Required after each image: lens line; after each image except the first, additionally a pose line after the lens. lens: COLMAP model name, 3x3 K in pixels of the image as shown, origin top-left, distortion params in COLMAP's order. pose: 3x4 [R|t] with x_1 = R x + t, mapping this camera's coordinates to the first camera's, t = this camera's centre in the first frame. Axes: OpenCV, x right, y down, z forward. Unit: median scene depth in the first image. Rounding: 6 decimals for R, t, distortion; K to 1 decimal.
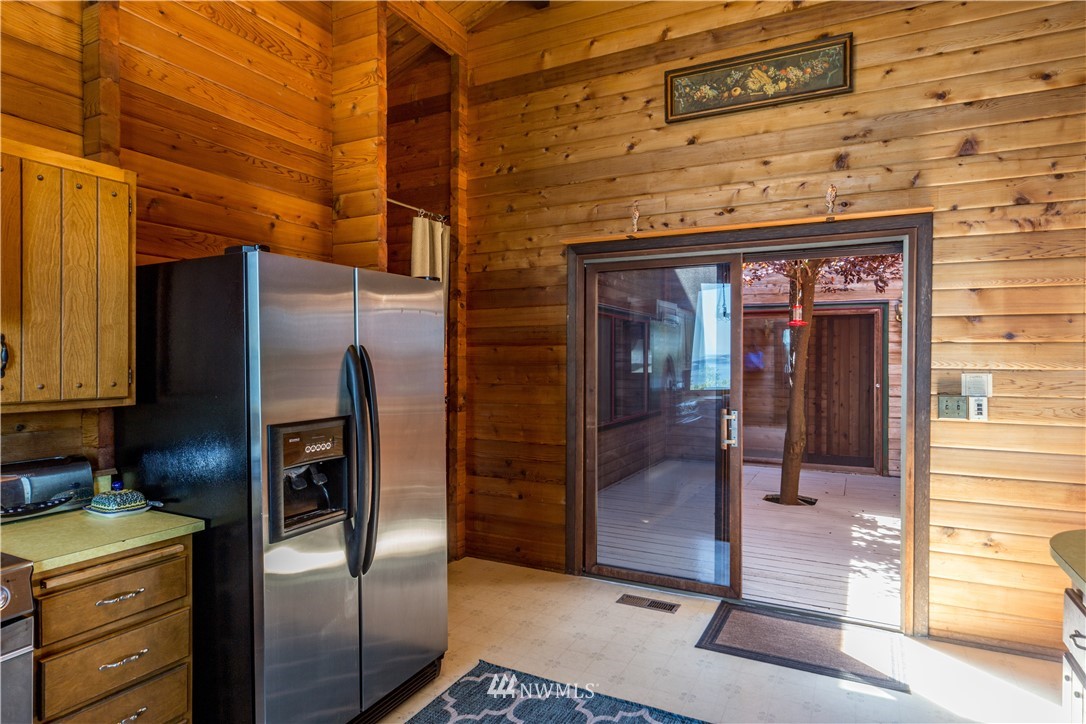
lens RADIAL K [[604.5, 0, 543.0], [0, 604.5, 362.0], [0, 0, 1]] dist [0.003395, 0.000098]
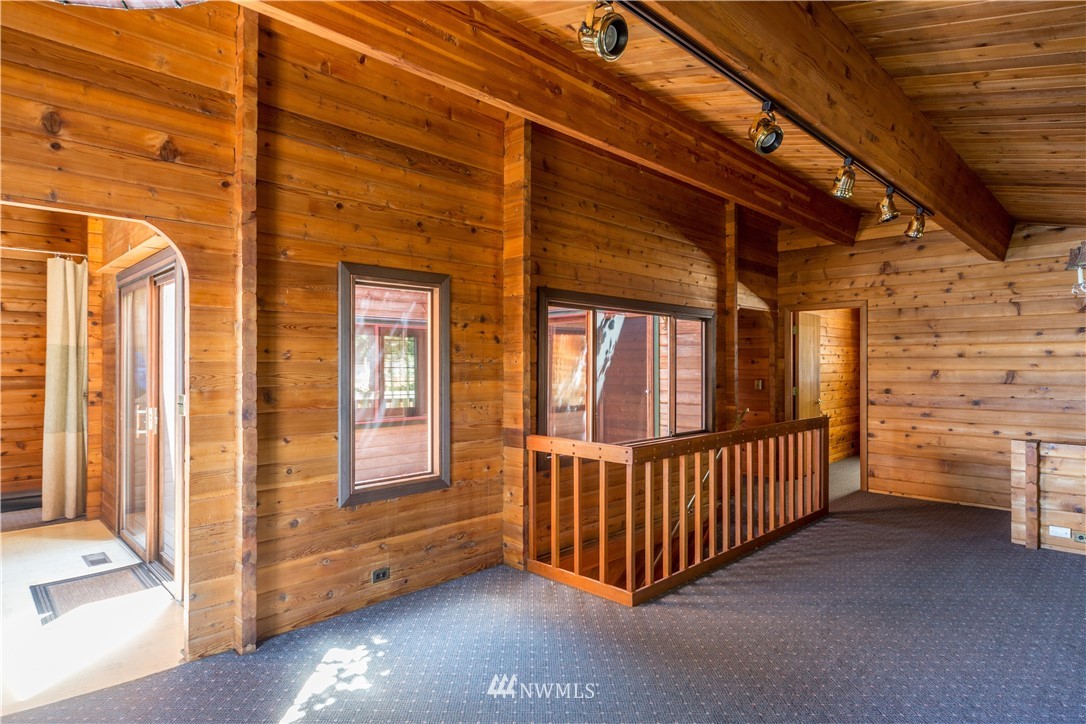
lens RADIAL K [[604.5, 0, 543.0], [0, 604.5, 362.0], [0, 0, 1]] dist [0.003395, 0.000098]
pose [[0.949014, -0.004259, -0.315206, 1.461168], [0.002238, 0.999975, -0.006774, -0.001316], [0.315227, 0.005724, 0.948999, 0.092765]]
